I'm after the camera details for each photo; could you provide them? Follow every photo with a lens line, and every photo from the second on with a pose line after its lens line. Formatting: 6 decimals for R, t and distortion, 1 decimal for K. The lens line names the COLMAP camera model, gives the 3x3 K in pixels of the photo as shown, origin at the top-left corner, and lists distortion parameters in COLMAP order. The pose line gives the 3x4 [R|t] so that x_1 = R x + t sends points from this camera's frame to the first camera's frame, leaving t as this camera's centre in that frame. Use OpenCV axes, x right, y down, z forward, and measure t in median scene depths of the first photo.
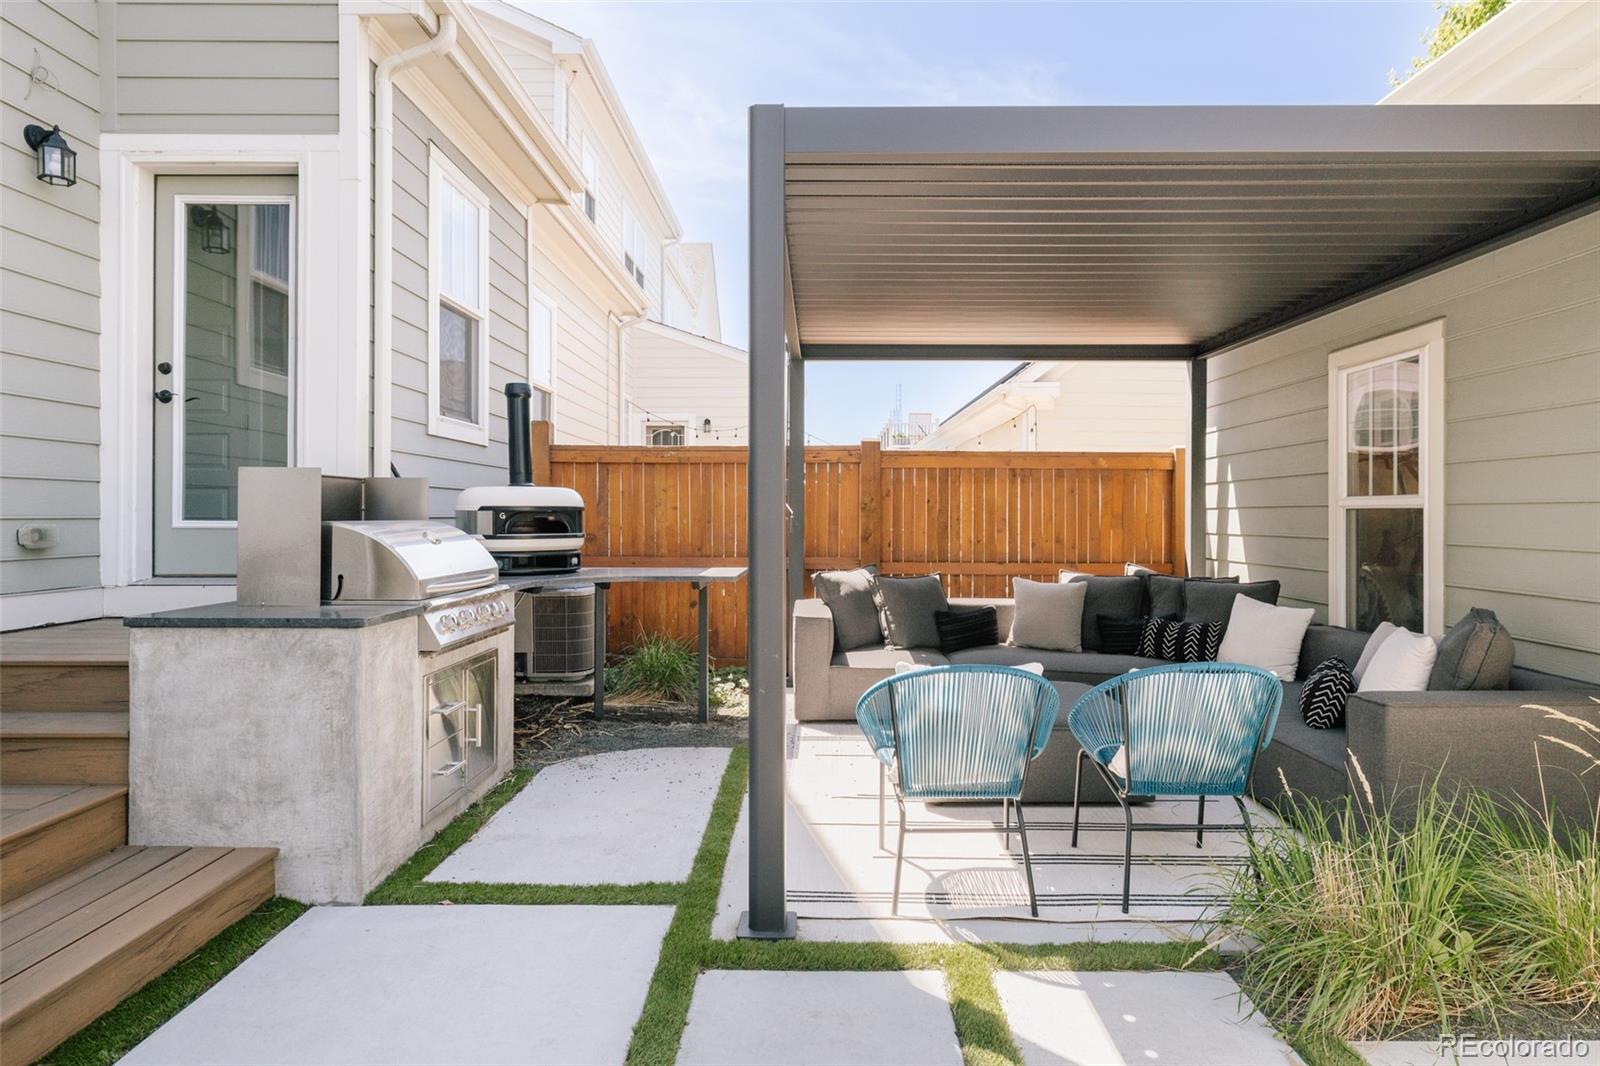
lens RADIAL K [[914.1, 0, 794.8], [0, 914.1, 508.6], [0, 0, 1]] dist [0.007457, 0.000264]
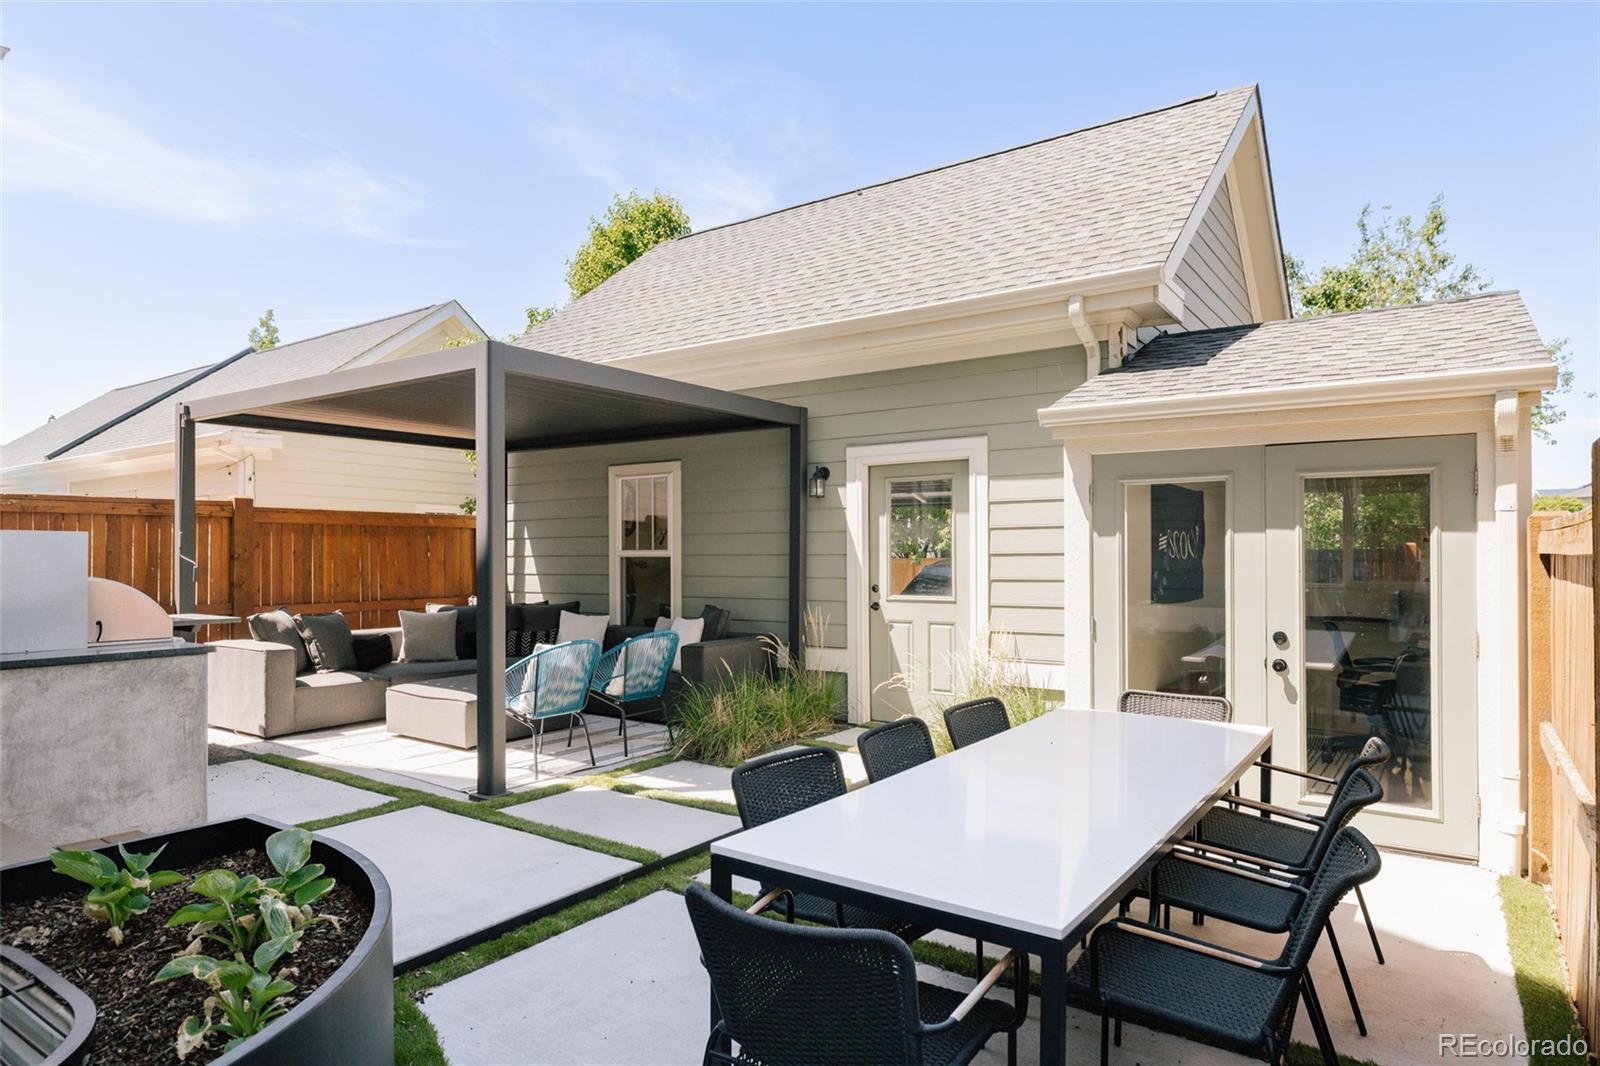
lens RADIAL K [[914.1, 0, 806.0], [0, 914.1, 541.5], [0, 0, 1]] dist [0.007457, 0.000264]
pose [[0.578817, 0.006311, 0.815433, -0.737556], [0.002858, 0.999948, -0.009767, -0.013679], [-0.815453, 0.007984, 0.578769, -0.352113]]
